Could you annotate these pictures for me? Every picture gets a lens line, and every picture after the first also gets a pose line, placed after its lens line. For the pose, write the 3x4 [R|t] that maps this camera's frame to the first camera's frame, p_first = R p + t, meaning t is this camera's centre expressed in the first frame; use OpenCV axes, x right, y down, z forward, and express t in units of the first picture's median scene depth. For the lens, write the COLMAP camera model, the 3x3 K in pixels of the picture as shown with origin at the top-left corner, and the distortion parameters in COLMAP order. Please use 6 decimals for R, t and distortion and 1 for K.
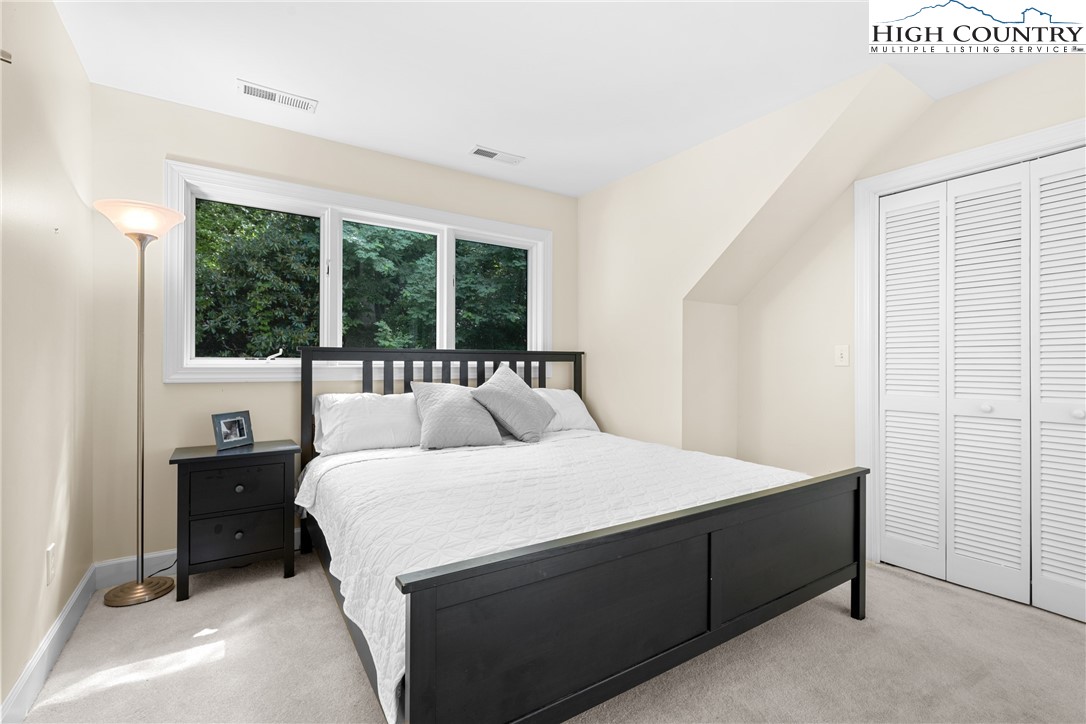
lens RADIAL K [[485.8, 0, 541.1], [0, 485.8, 362.5], [0, 0, 1]] dist [-0.004240, -0.000567]
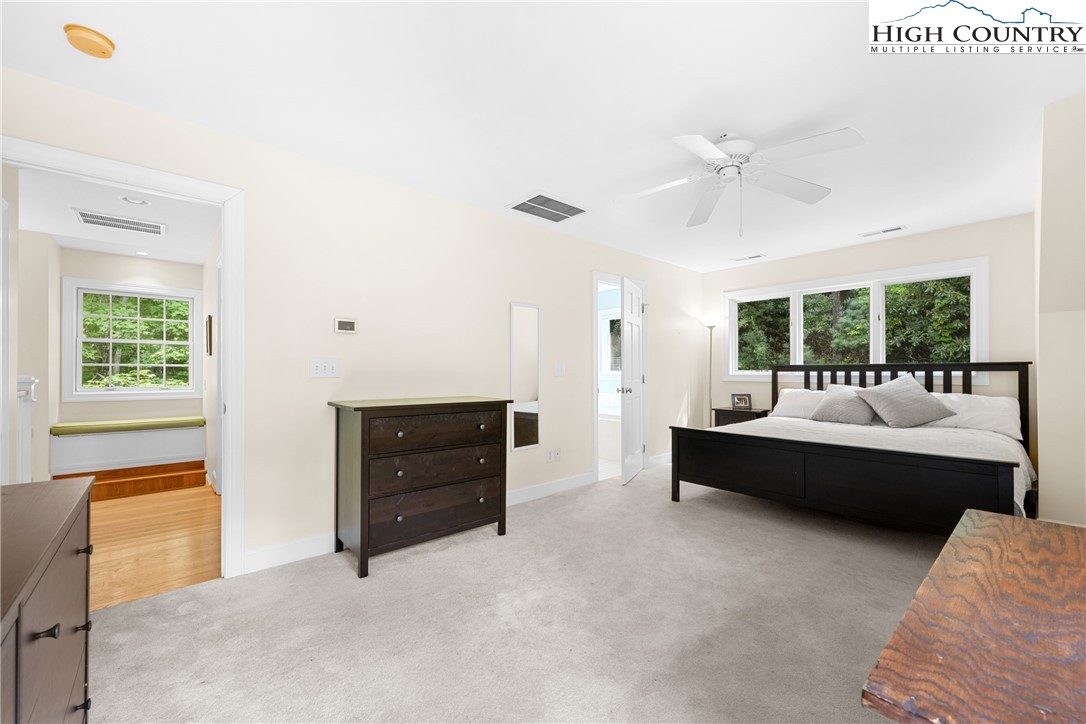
lens RADIAL K [[435.8, 0, 542.2], [0, 435.8, 367.3], [0, 0, 1]] dist [-0.000524, 0.000118]
pose [[0.143163, -0.010379, -0.989645, 0.958698], [0.005182, 0.999939, -0.009737, -0.007803], [0.989686, -0.003734, 0.143208, -0.189700]]
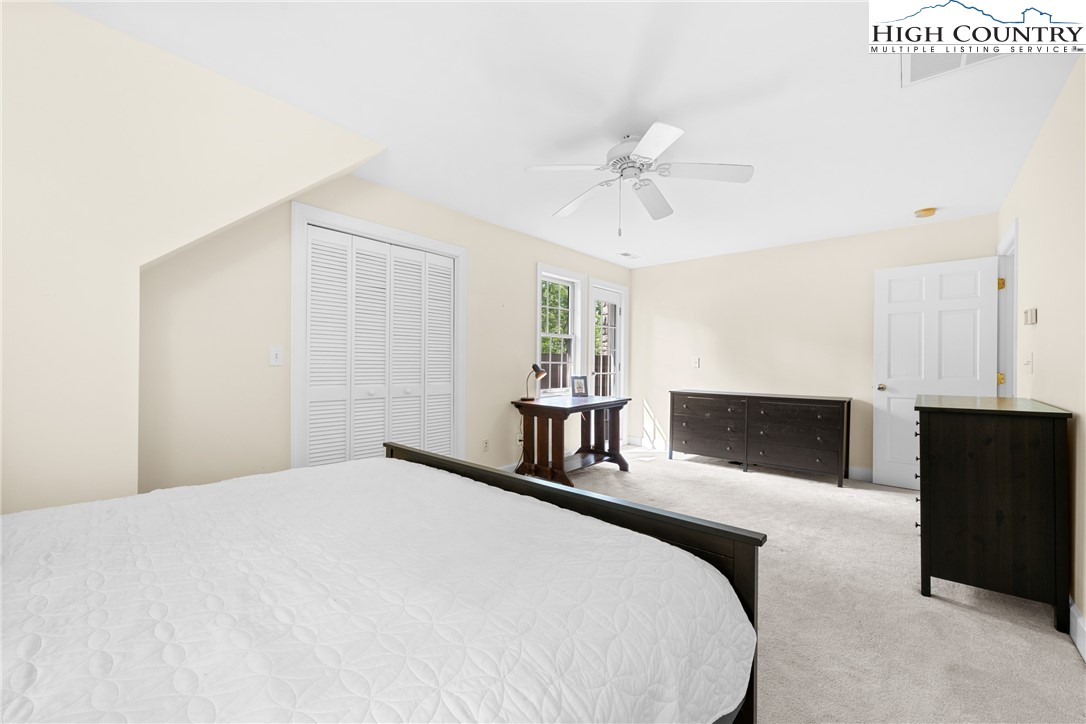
lens RADIAL K [[435.8, 0, 541.3], [0, 435.8, 363.4], [0, 0, 1]] dist [-0.000524, 0.000118]
pose [[-0.270428, -0.000160, 0.962740, -0.243452], [-0.004401, 0.999990, -0.001070, -0.000291], [-0.962730, -0.004526, -0.270426, 0.366217]]
